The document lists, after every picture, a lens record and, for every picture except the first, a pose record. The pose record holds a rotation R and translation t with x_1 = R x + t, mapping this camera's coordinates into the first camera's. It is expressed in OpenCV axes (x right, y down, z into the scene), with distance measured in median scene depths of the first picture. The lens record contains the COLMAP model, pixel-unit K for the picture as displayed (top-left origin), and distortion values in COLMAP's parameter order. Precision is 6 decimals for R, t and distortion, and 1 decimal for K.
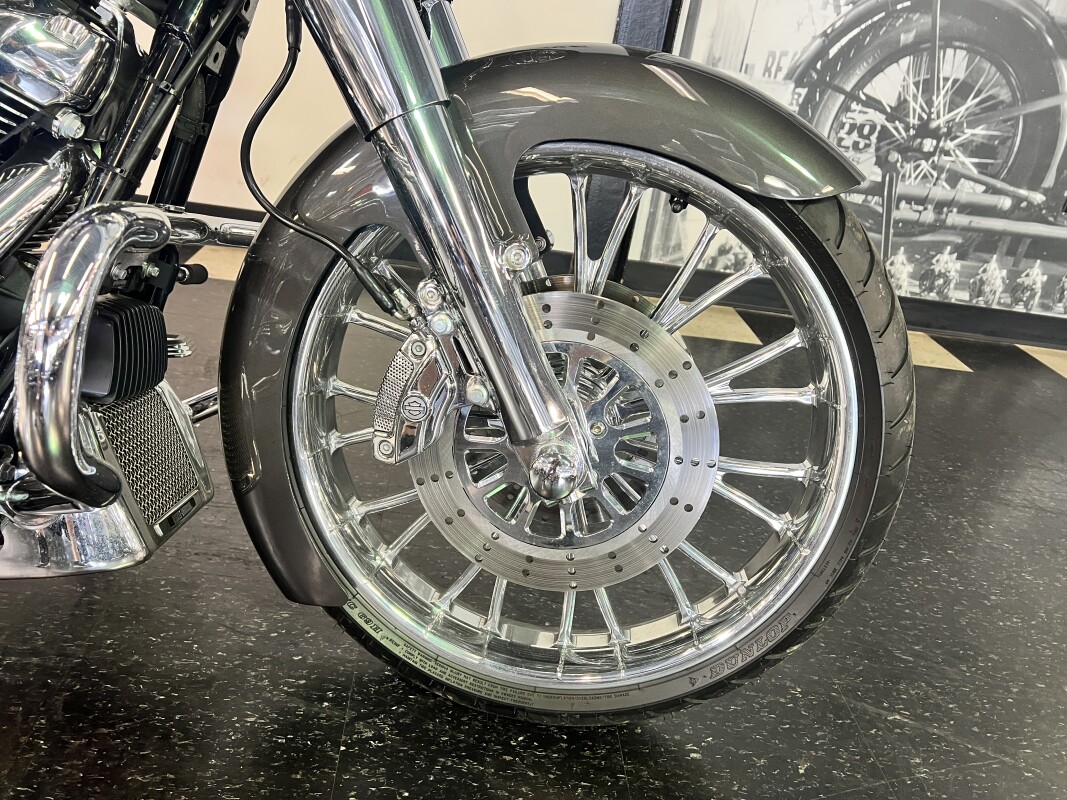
lens RADIAL K [[804.7, 0, 531.5], [0, 804.7, 397.9], [0, 0, 1]] dist [0.035875, -0.041901]
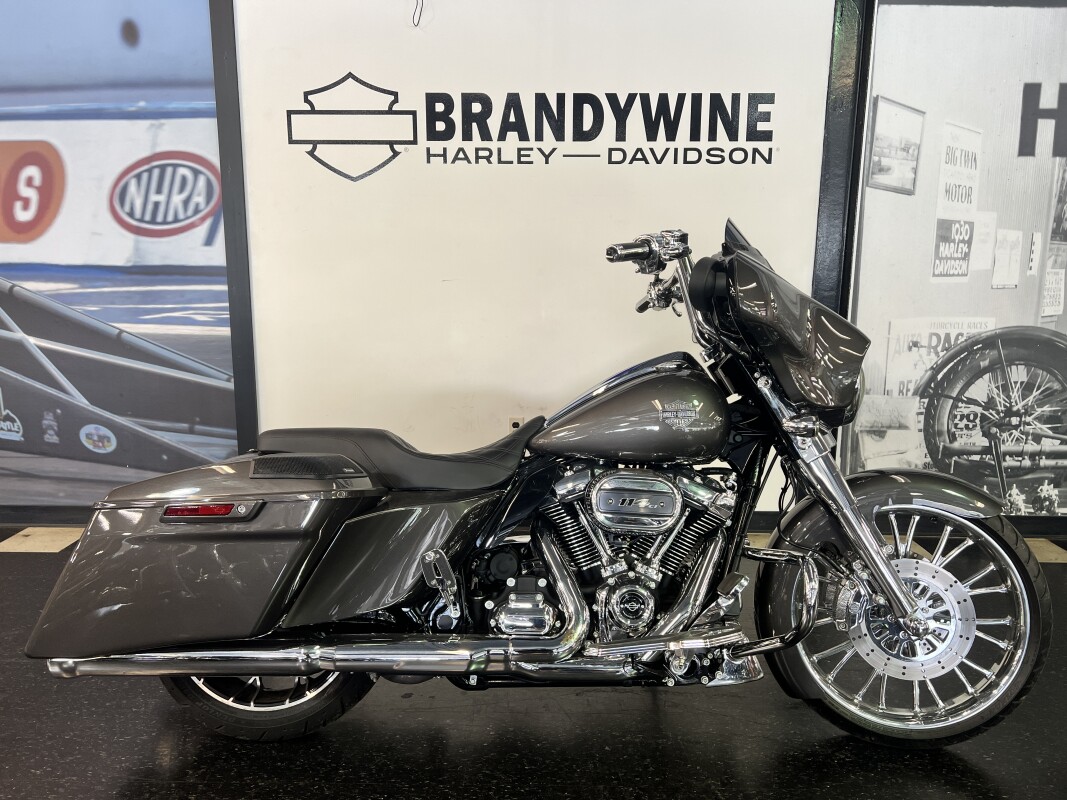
lens RADIAL K [[804.7, 0, 535.1], [0, 804.7, 399.3], [0, 0, 1]] dist [0.035875, -0.041901]
pose [[0.988195, -0.126268, -0.086757, -0.295279], [0.097186, 0.954441, -0.282128, 0.001652], [0.118428, 0.270366, 0.955446, -0.639811]]
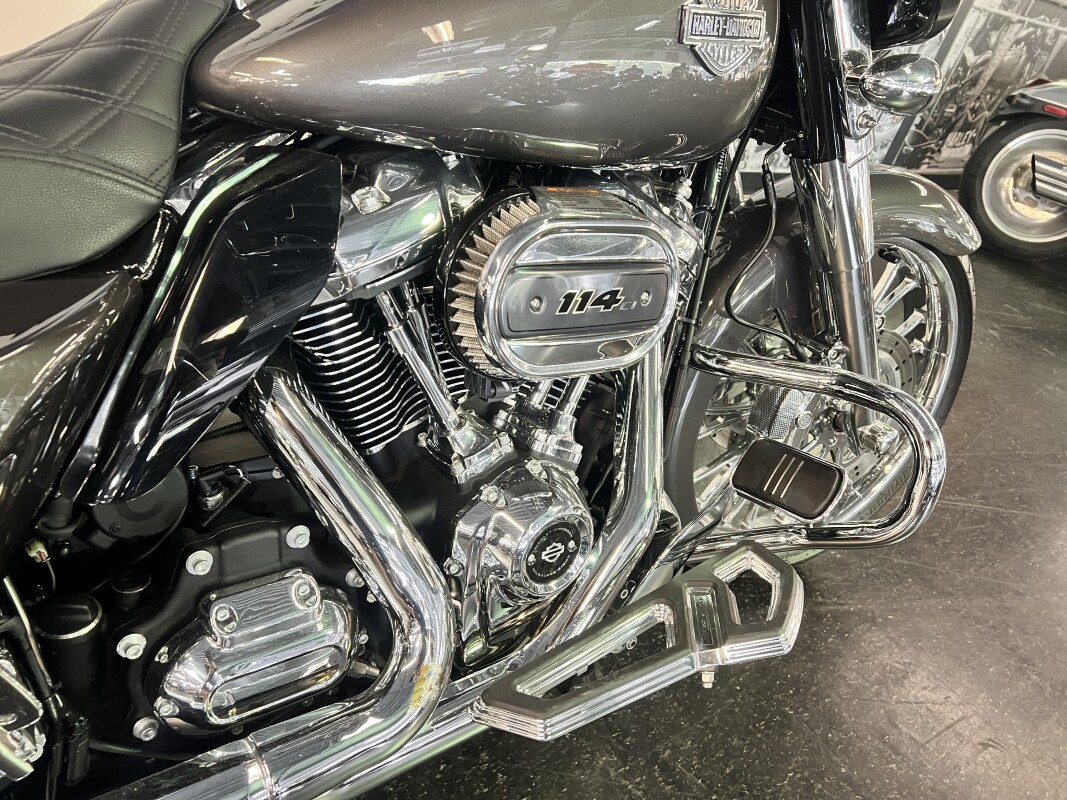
lens RADIAL K [[804.7, 0, 525.4], [0, 804.7, 404.9], [0, 0, 1]] dist [0.035875, -0.041901]
pose [[0.839708, -0.251703, 0.481182, -0.453013], [0.120207, 0.950267, 0.287304, -0.178868], [-0.529567, -0.183410, 0.828203, -0.006020]]
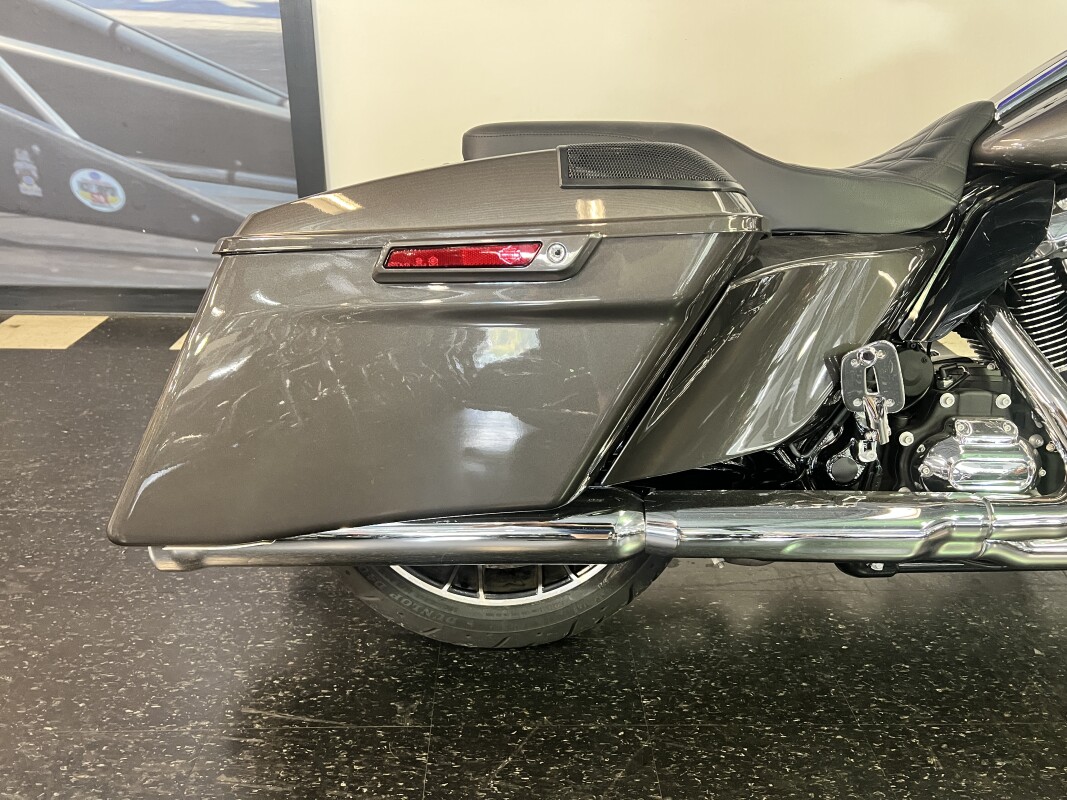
lens RADIAL K [[804.7, 0, 531.0], [0, 804.7, 398.5], [0, 0, 1]] dist [0.035875, -0.041901]
pose [[0.991844, -0.102863, -0.075259, -0.648840], [0.100181, 0.994220, -0.038596, -0.067868], [0.078794, 0.030742, 0.996417, -0.255316]]
